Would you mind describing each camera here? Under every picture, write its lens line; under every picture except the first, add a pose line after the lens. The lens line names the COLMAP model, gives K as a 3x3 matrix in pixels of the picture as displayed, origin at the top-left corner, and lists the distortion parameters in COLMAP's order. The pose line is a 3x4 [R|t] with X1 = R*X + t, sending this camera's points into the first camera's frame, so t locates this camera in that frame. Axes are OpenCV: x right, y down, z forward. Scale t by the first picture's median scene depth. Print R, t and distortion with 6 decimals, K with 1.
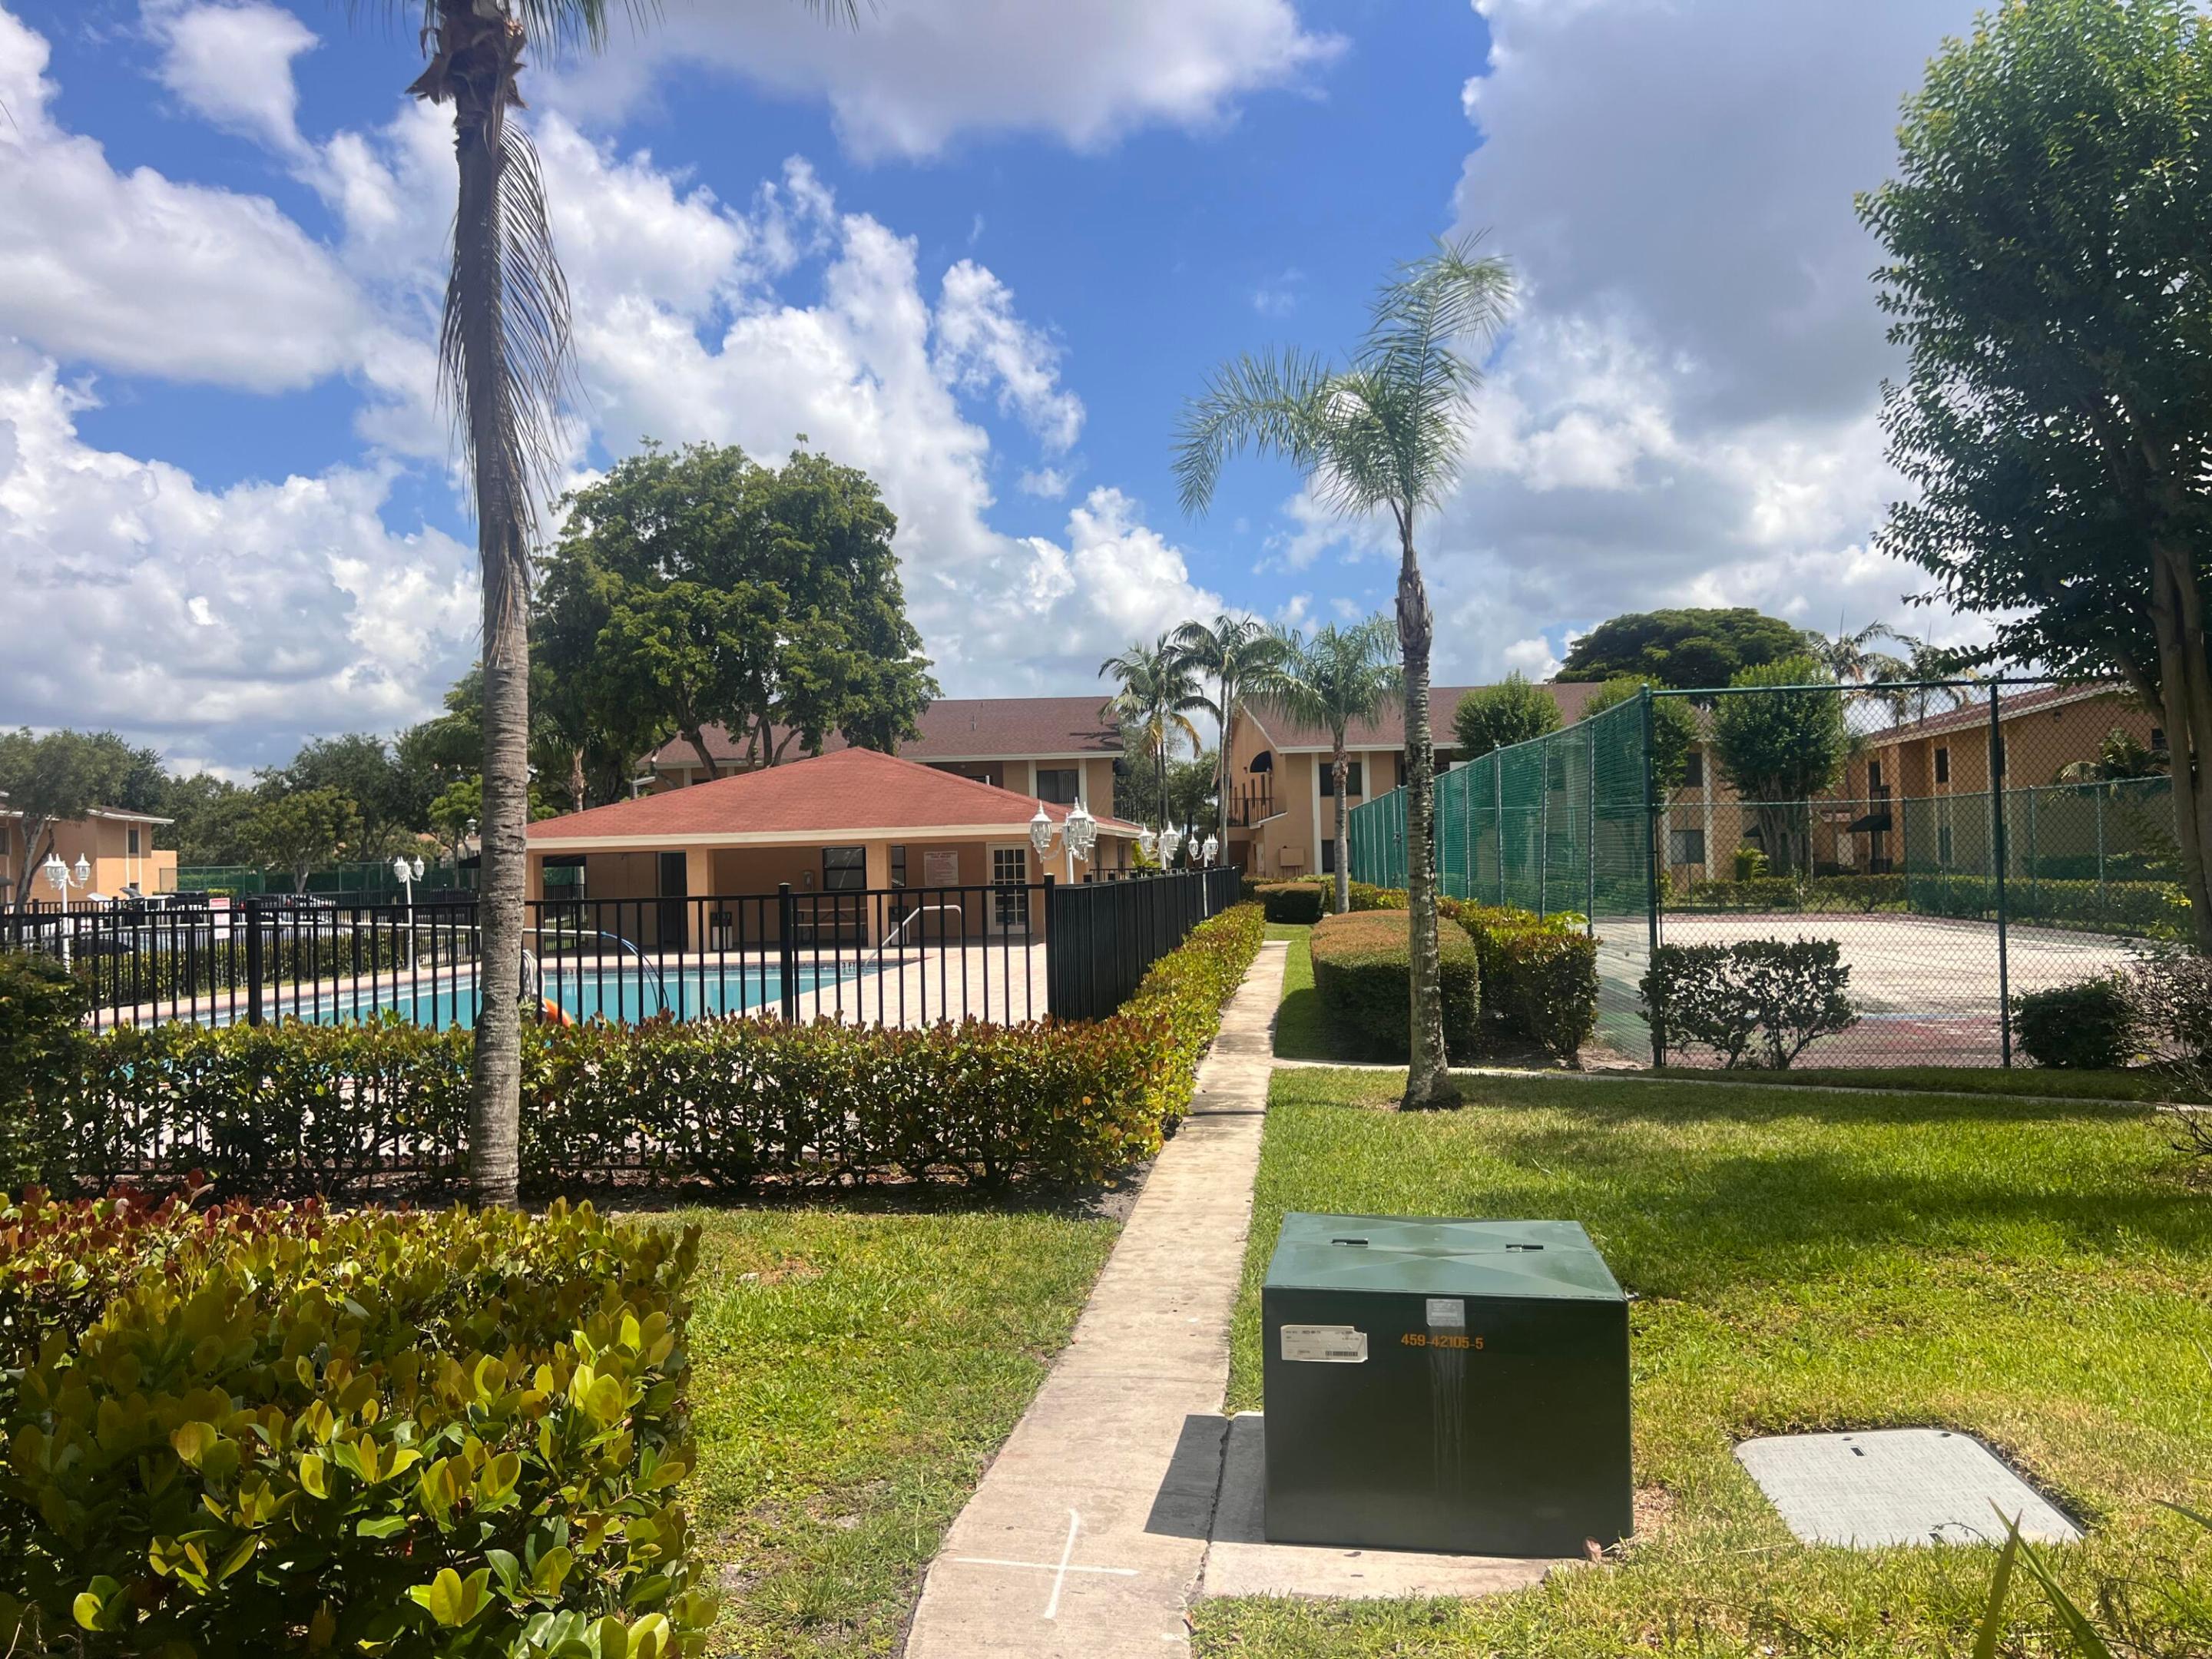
lens RADIAL K [[1648.3, 0, 1095.0], [0, 1648.3, 841.1], [0, 0, 1]] dist [0.186672, -0.230224]
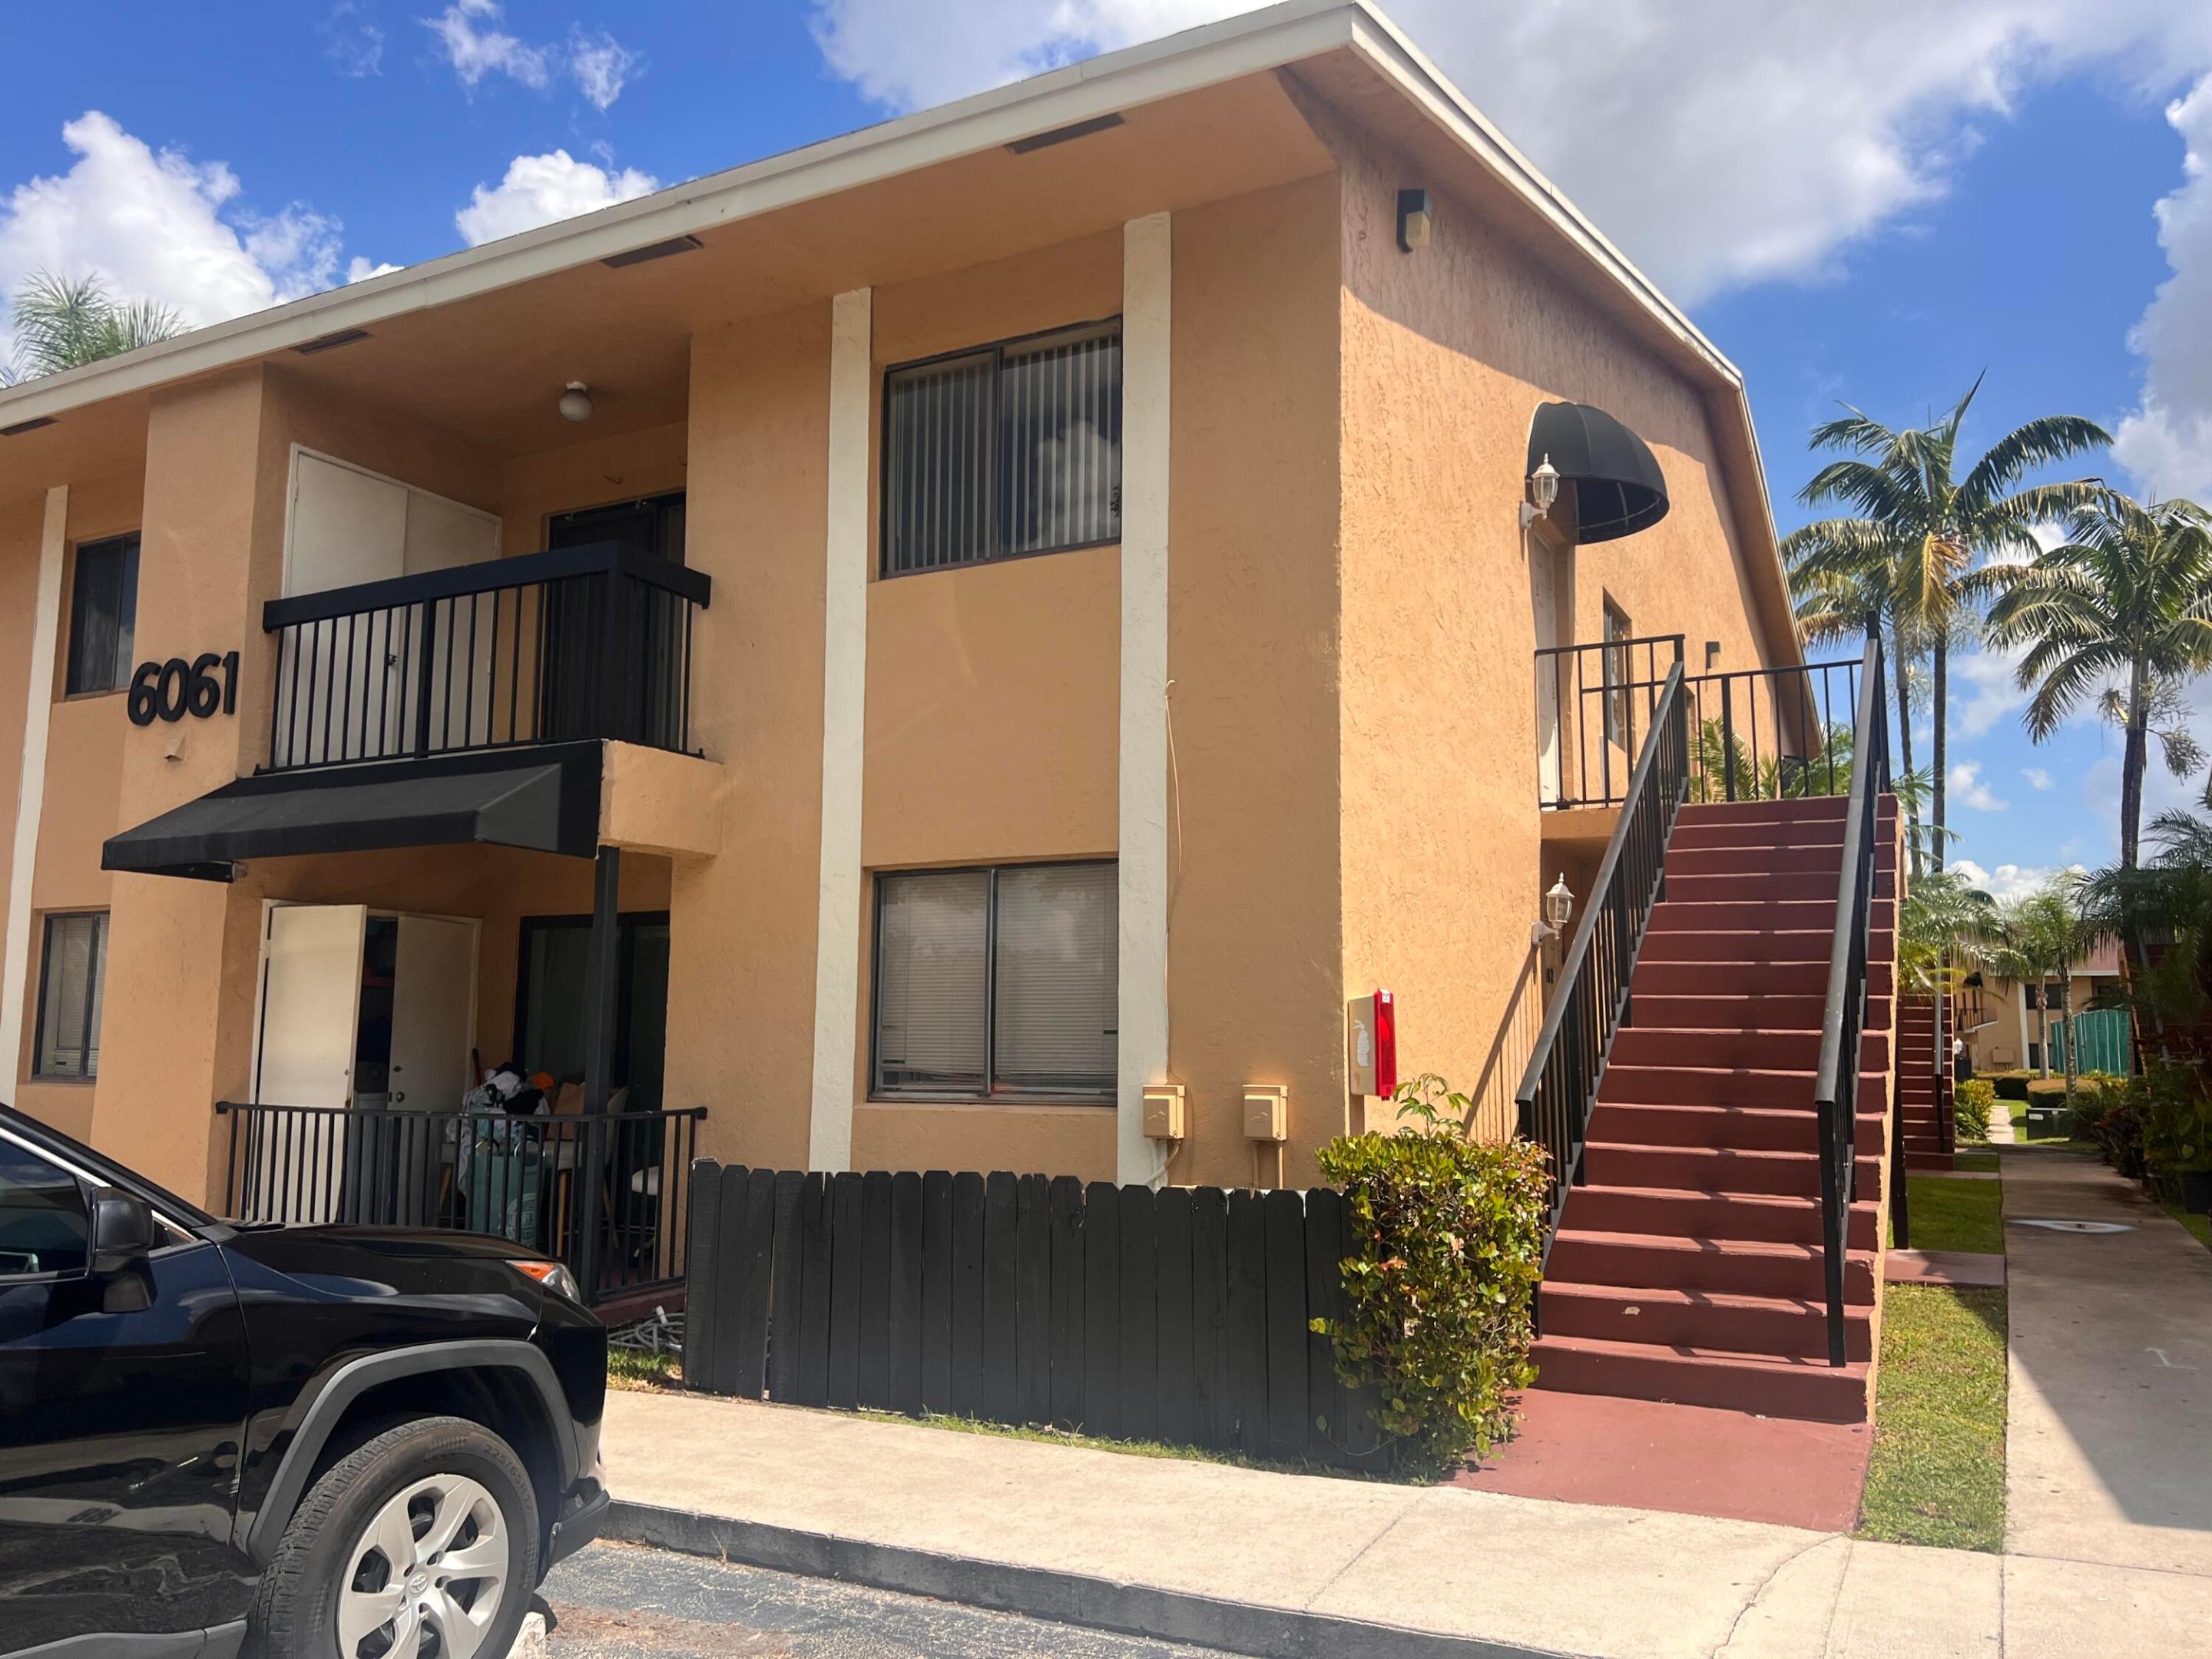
lens RADIAL K [[1648.3, 0, 1095.0], [0, 1648.3, 841.1], [0, 0, 1]] dist [0.186672, -0.230224]
pose [[0.939128, -0.005722, -0.343520, -0.133219], [-0.030491, 0.994528, -0.099925, -0.003282], [0.342211, 0.104317, 0.933814, -0.771626]]
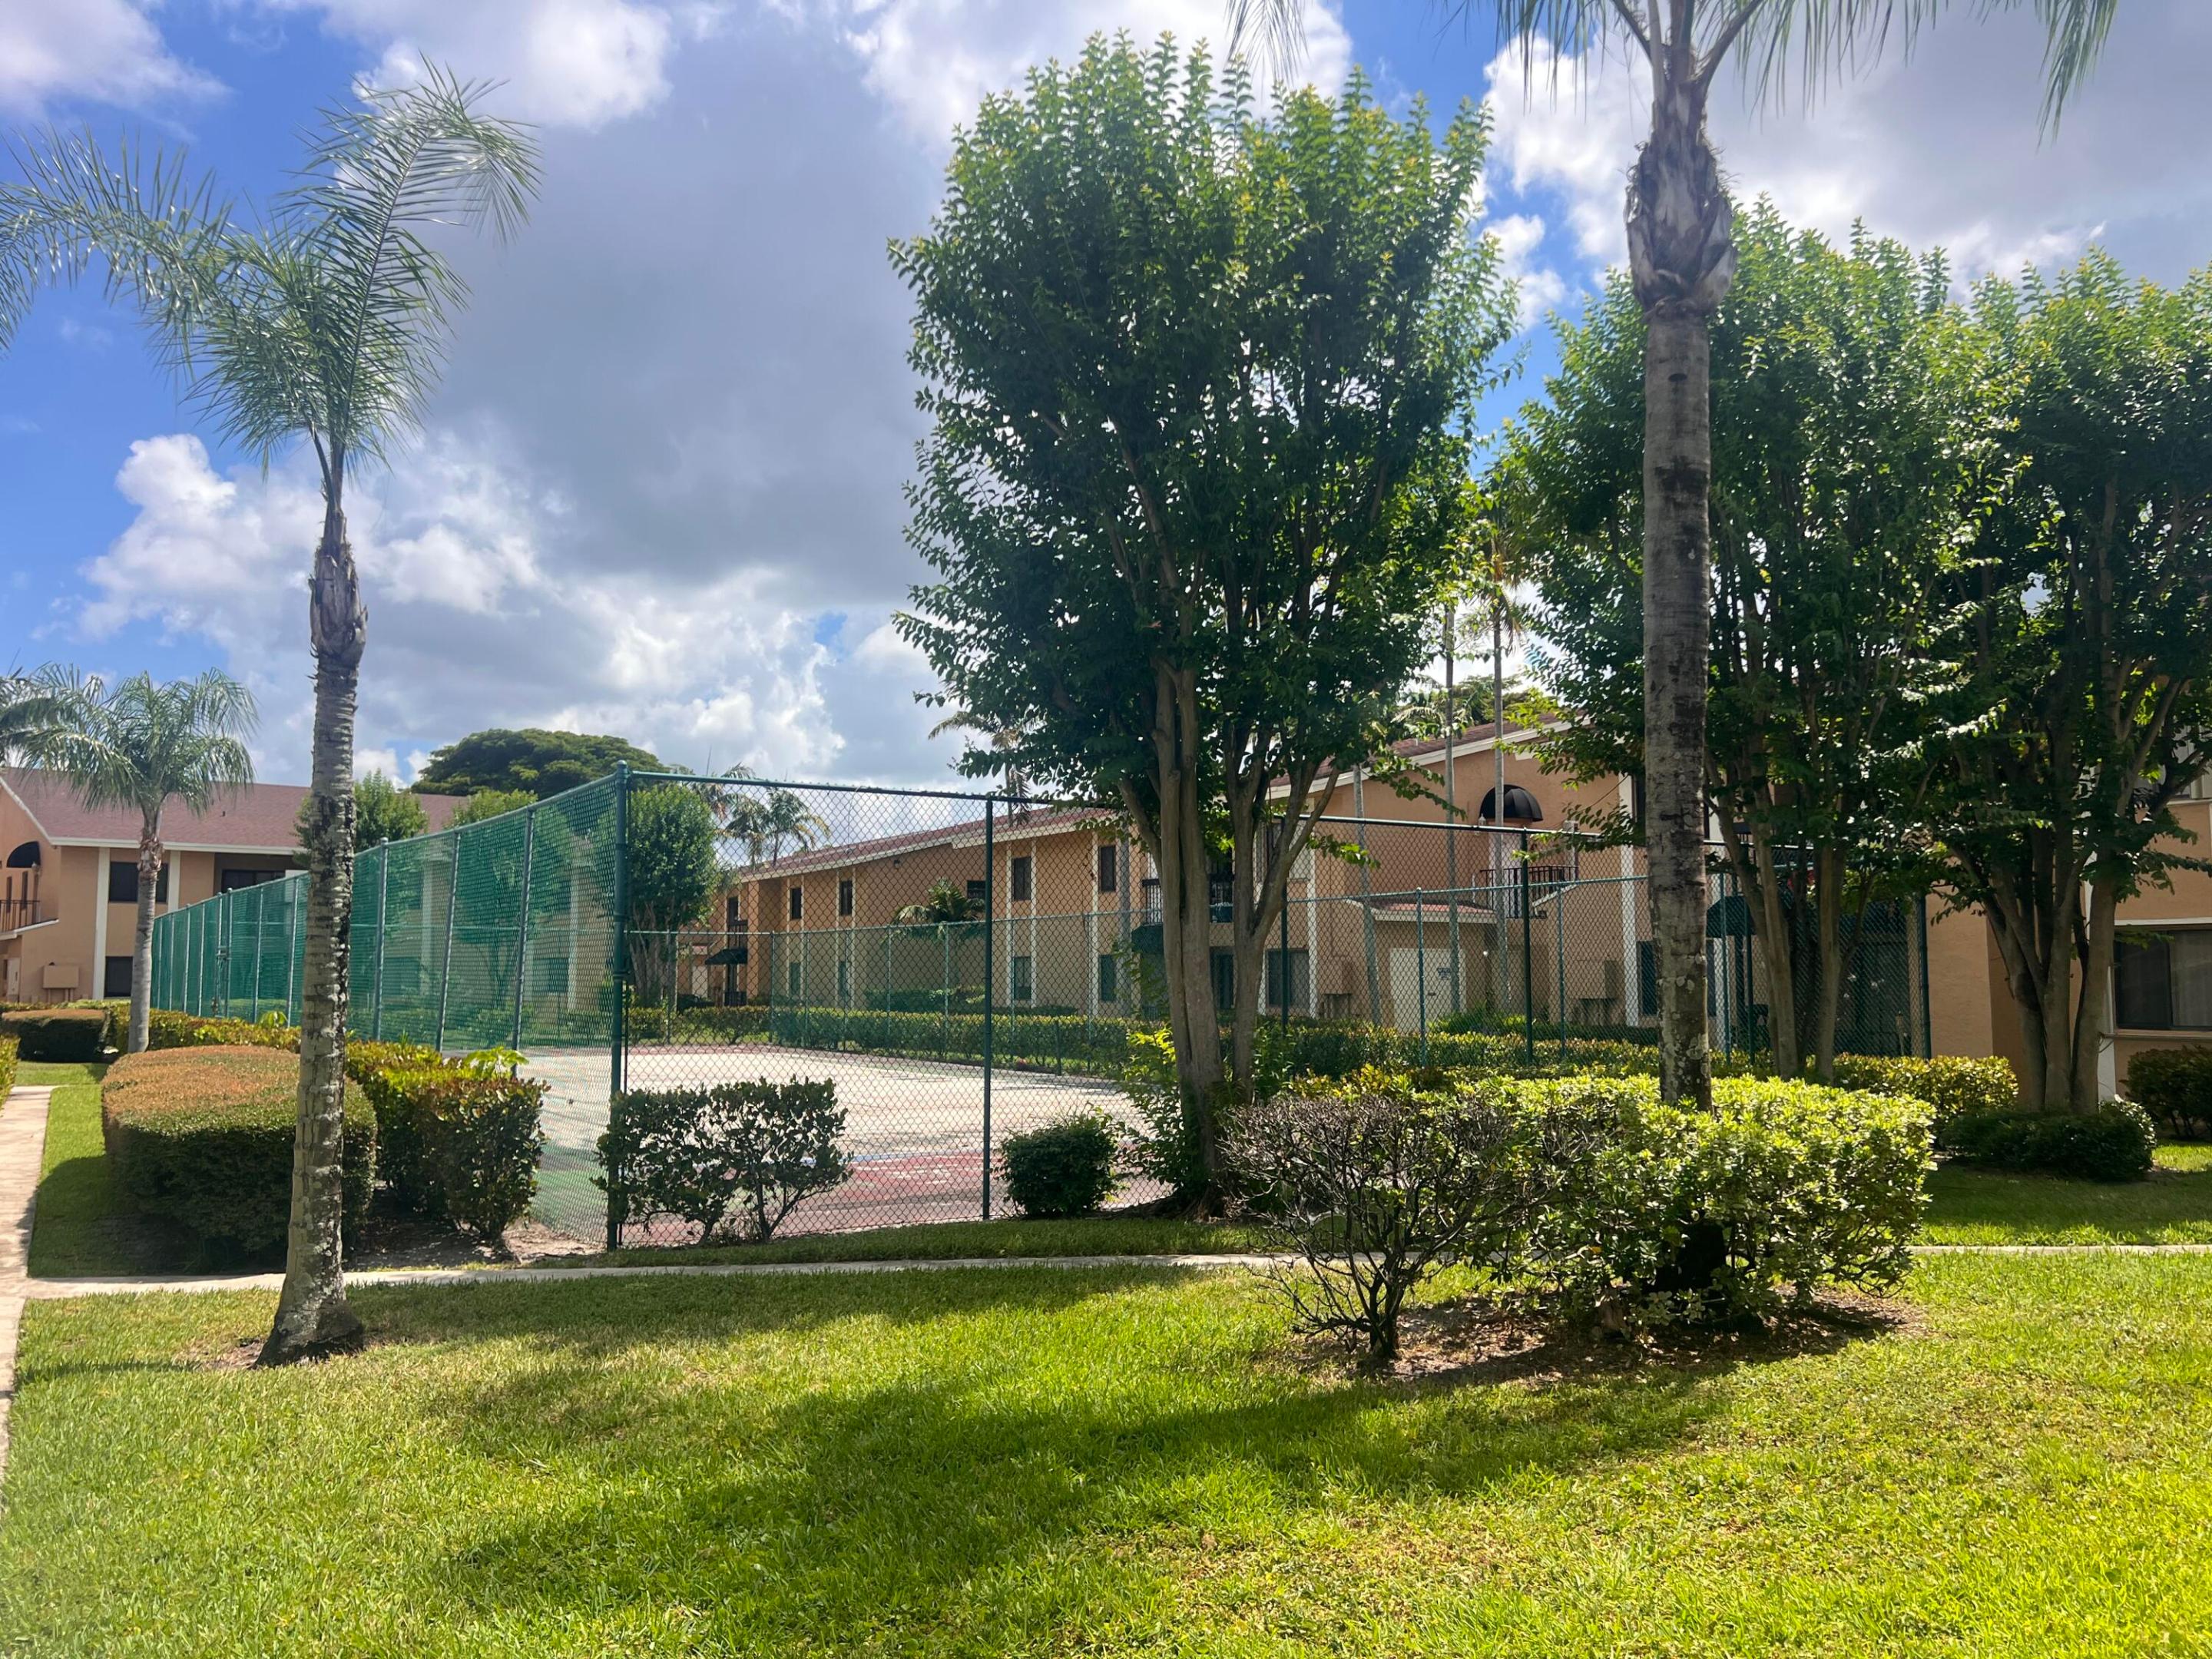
lens RADIAL K [[1654.4, 0, 1148.9], [0, 1654.4, 840.8], [0, 0, 1]] dist [0.025476, -0.041505]
pose [[0.764485, 0.077533, 0.639961, 0.005138], [-0.026578, 0.995688, -0.088880, 0.002341], [-0.644093, 0.050939, 0.763249, 0.073055]]
